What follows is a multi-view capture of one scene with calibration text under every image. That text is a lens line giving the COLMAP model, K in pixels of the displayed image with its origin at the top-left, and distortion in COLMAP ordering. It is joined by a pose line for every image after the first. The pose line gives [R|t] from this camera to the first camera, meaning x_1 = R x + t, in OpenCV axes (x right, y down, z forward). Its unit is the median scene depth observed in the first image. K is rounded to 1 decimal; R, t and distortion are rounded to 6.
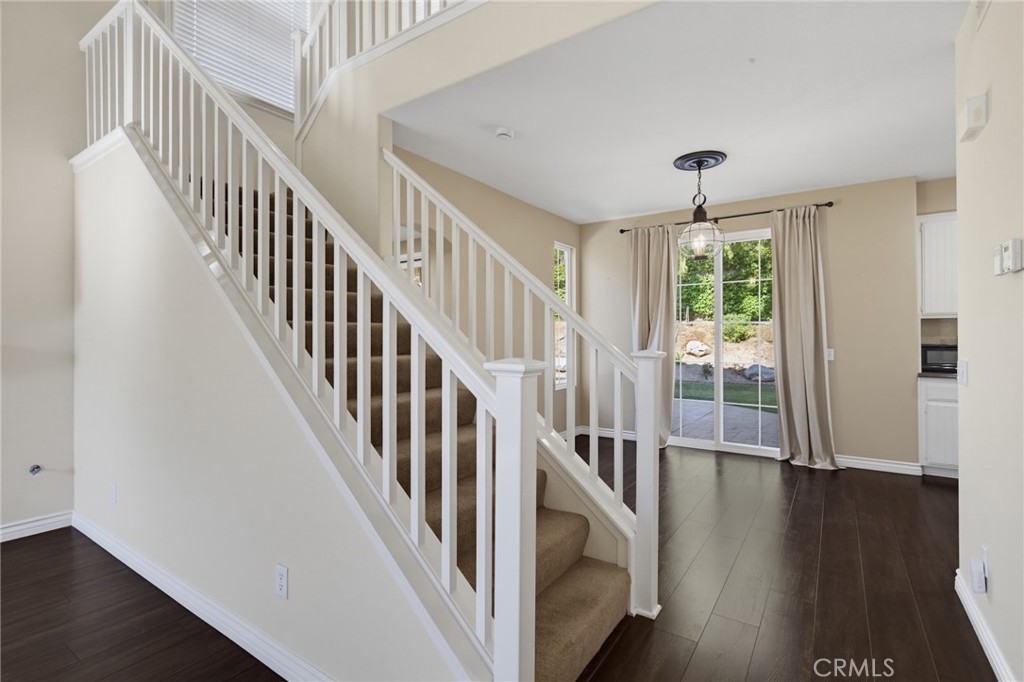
lens RADIAL K [[490.8, 0, 504.6], [0, 490.8, 341.7], [0, 0, 1]] dist [0.004855, 0.000141]
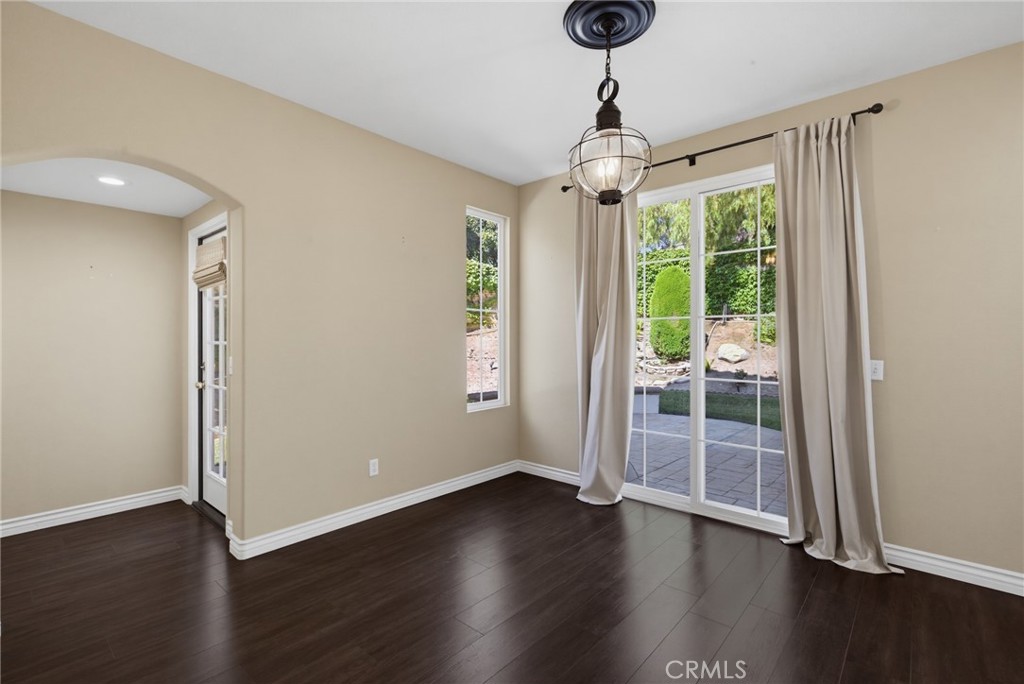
lens RADIAL K [[461.5, 0, 516.4], [0, 461.5, 341.1], [0, 0, 1]] dist [0.005788, 0.000148]
pose [[0.991680, 0.007171, -0.128527, 0.298235], [-0.007638, 0.999966, -0.003140, -0.002998], [0.128500, 0.004095, 0.991701, 0.387424]]
